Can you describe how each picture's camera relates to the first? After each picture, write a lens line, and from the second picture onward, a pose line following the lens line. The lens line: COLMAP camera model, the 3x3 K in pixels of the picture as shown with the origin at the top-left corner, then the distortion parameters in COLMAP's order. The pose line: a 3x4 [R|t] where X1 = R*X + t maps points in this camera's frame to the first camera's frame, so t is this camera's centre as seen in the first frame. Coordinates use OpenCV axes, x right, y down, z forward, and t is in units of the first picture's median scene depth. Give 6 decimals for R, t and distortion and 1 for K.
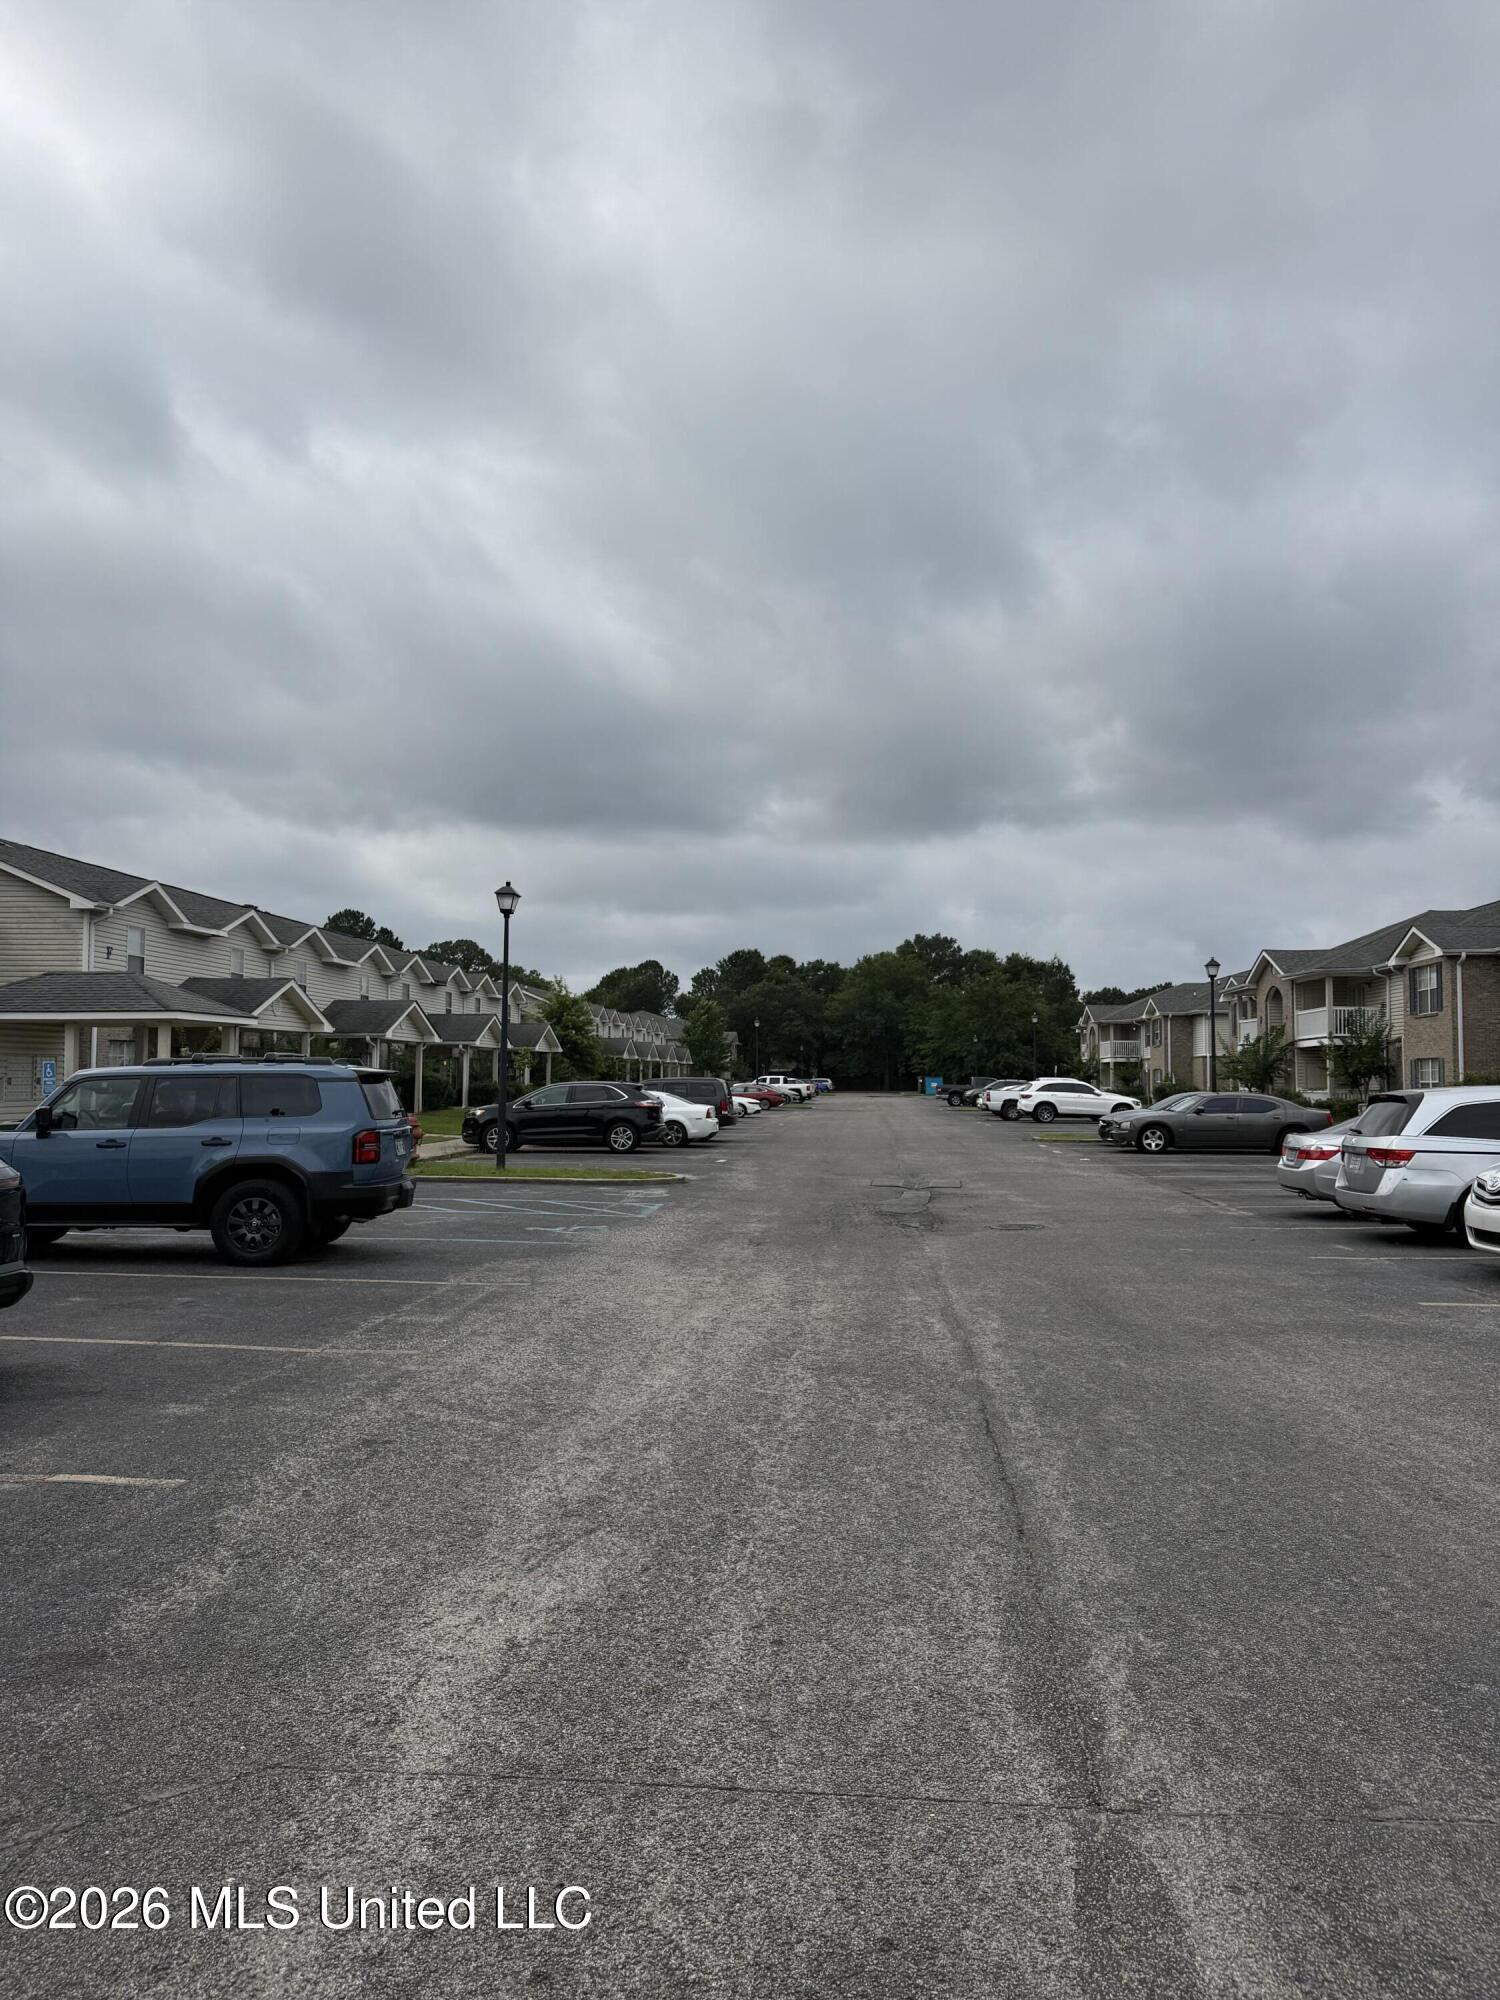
lens RADIAL K [[1427.5, 0, 742.3], [0, 1427.5, 1009.9], [0, 0, 1]] dist [0.102803, -0.007493]
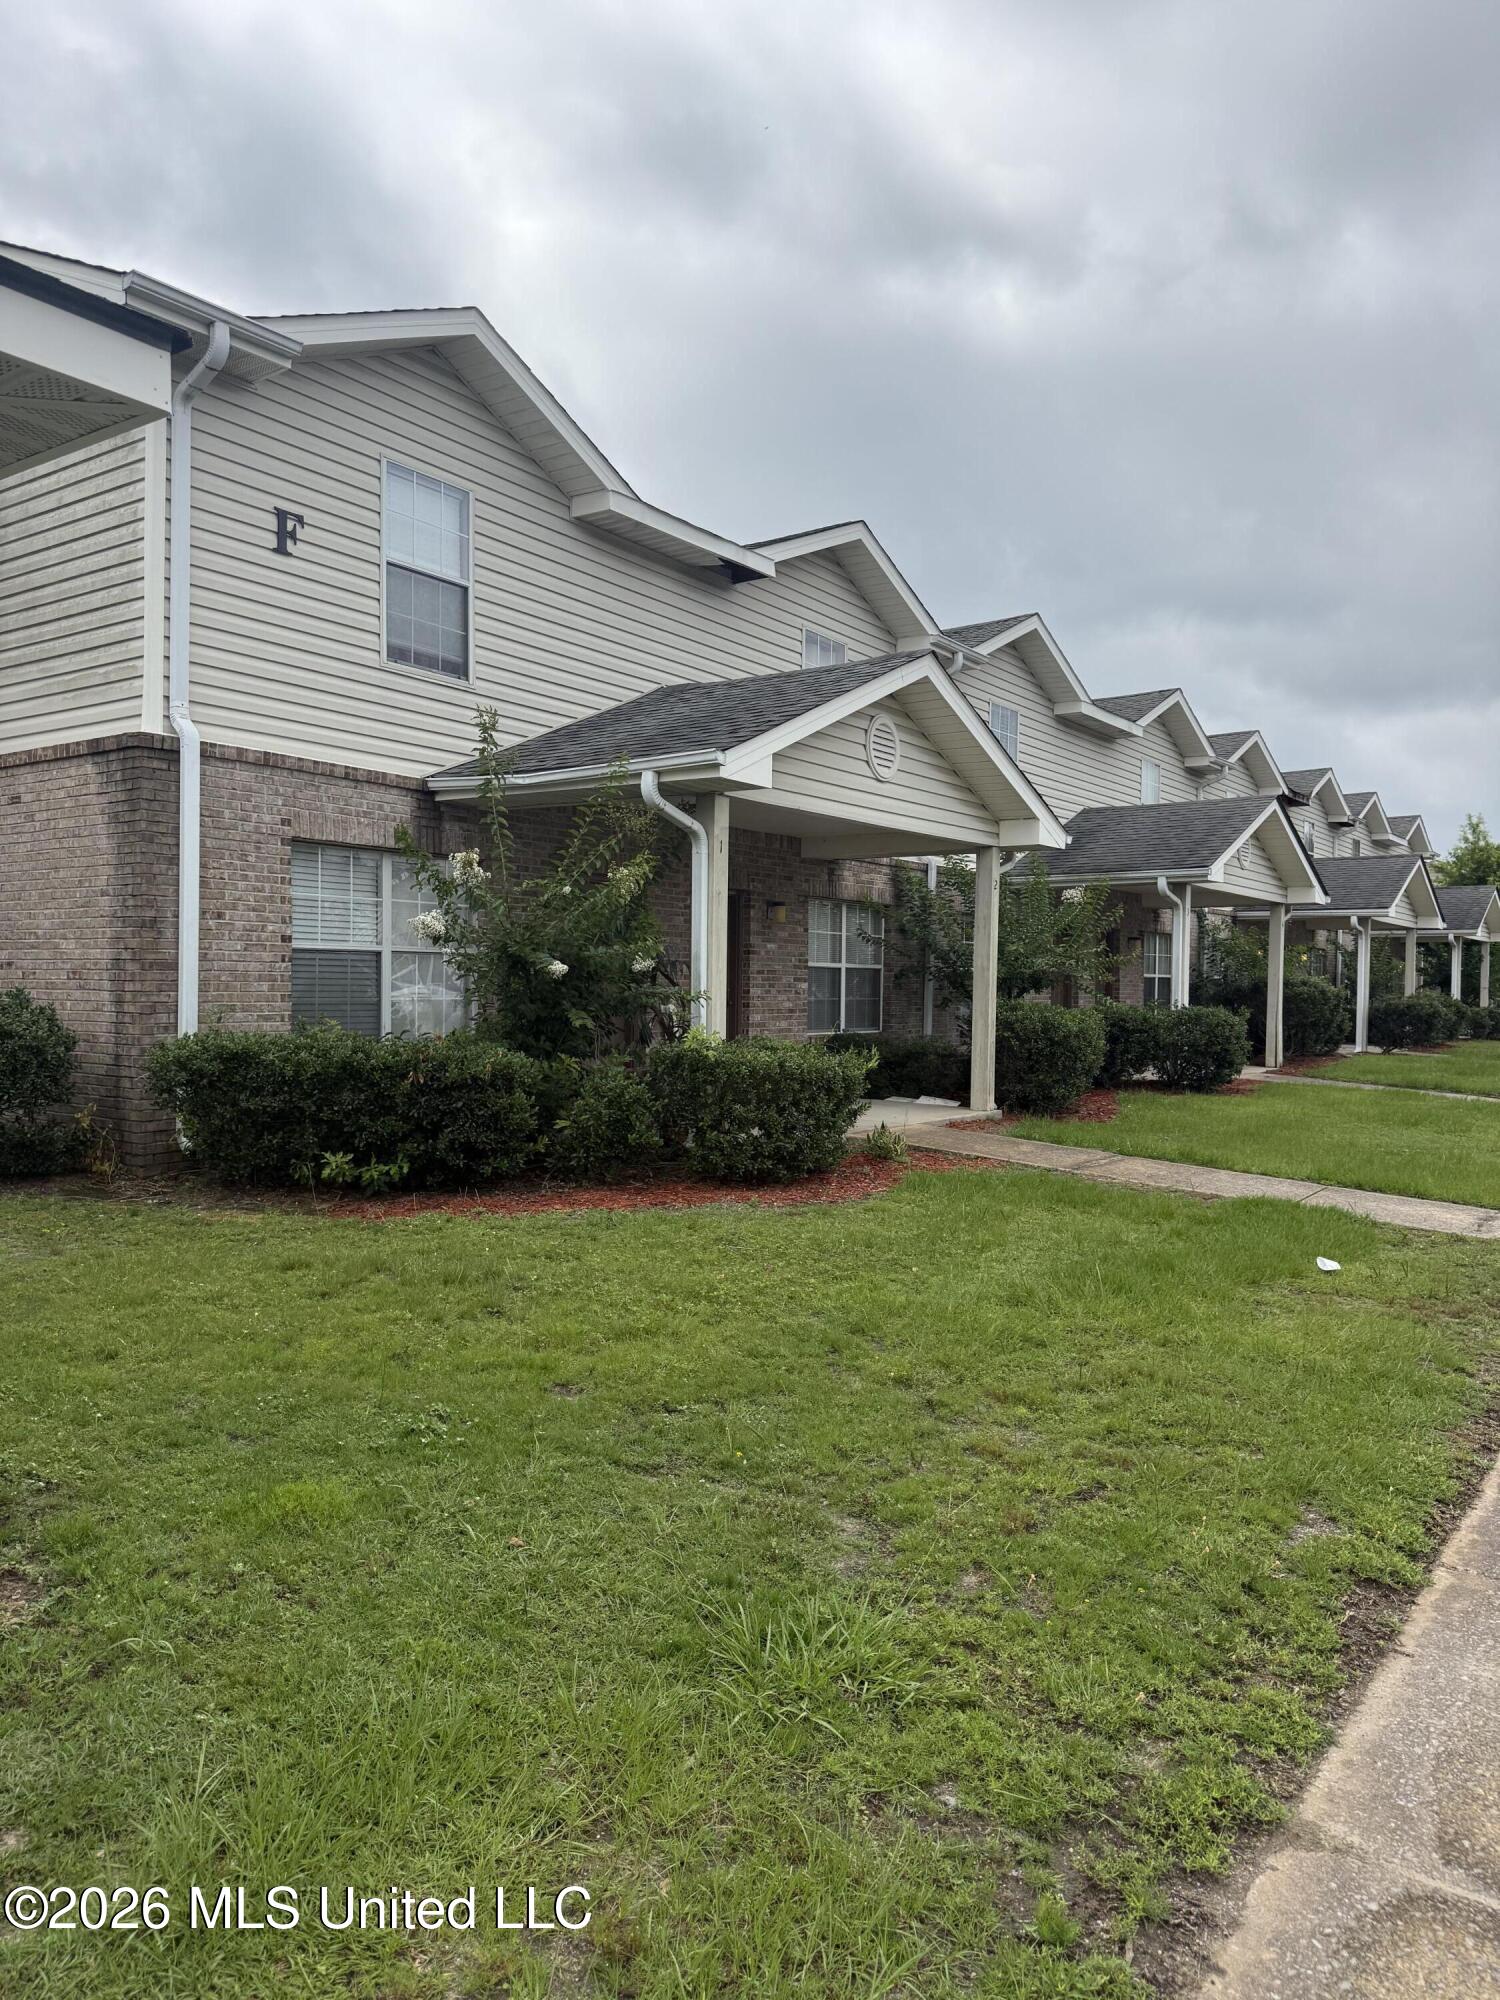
lens RADIAL K [[1427.5, 0, 742.3], [0, 1427.5, 1009.9], [0, 0, 1]] dist [0.102803, -0.007493]
pose [[0.866936, 0.020100, -0.498014, -0.161920], [0.011994, 0.998056, 0.061163, 0.028702], [0.498275, -0.058997, 0.865010, 0.595740]]
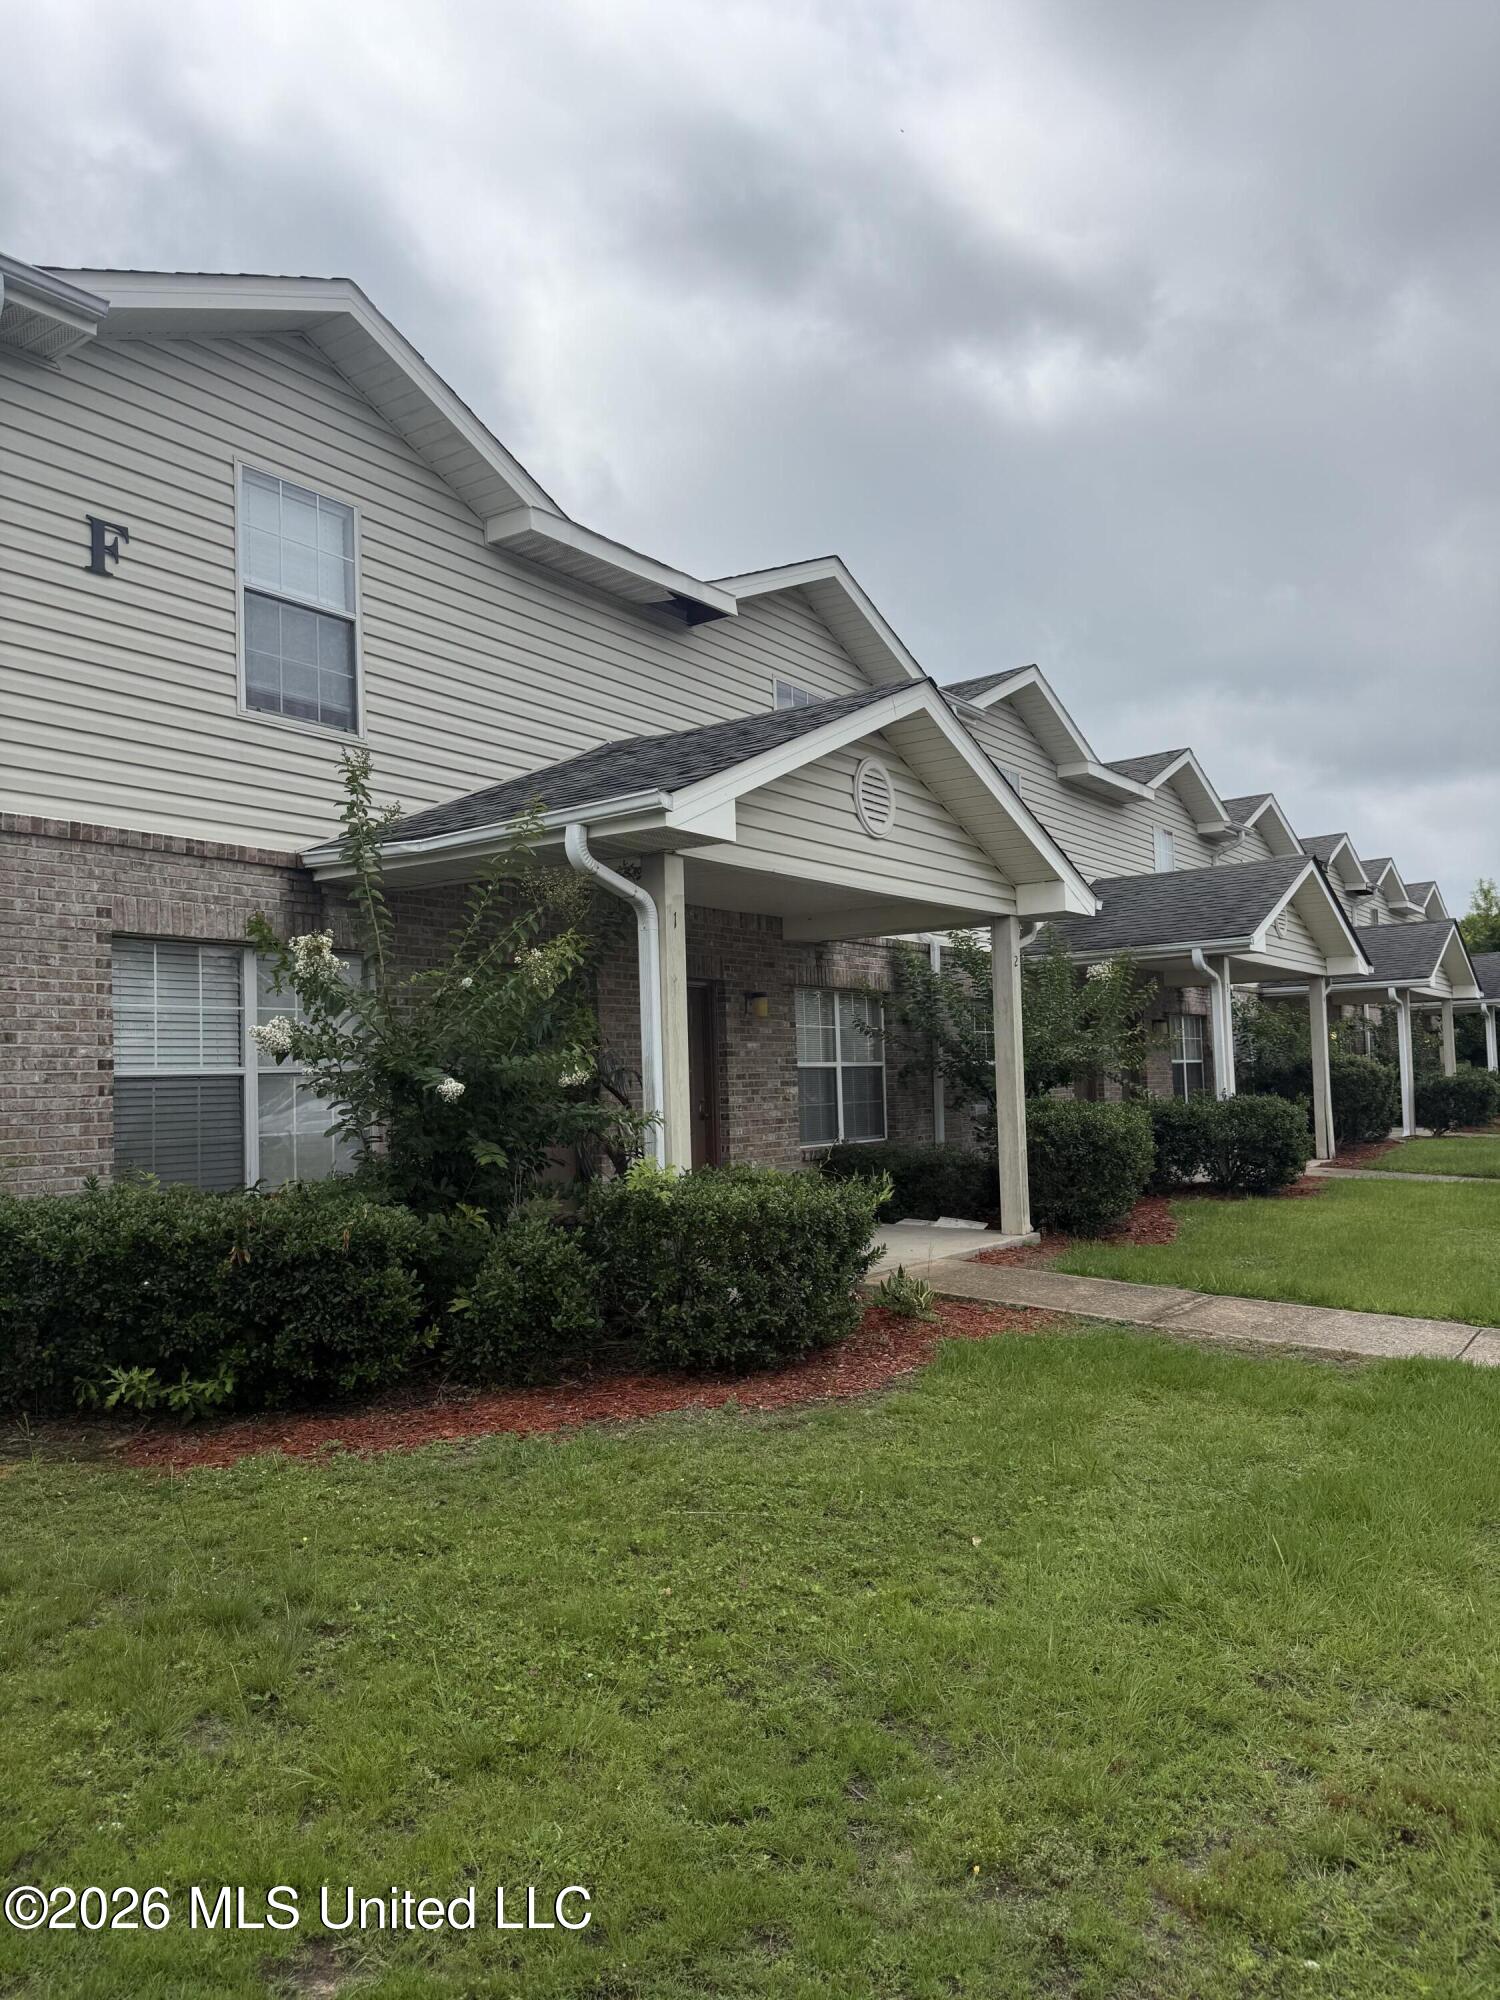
lens RADIAL K [[1427.5, 0, 742.3], [0, 1427.5, 1009.9], [0, 0, 1]] dist [0.102803, -0.007493]
pose [[0.868181, -0.052322, -0.493482, -0.183821], [0.054888, 0.998449, -0.009298, 0.029763], [0.493204, -0.019015, 0.869706, 0.640560]]
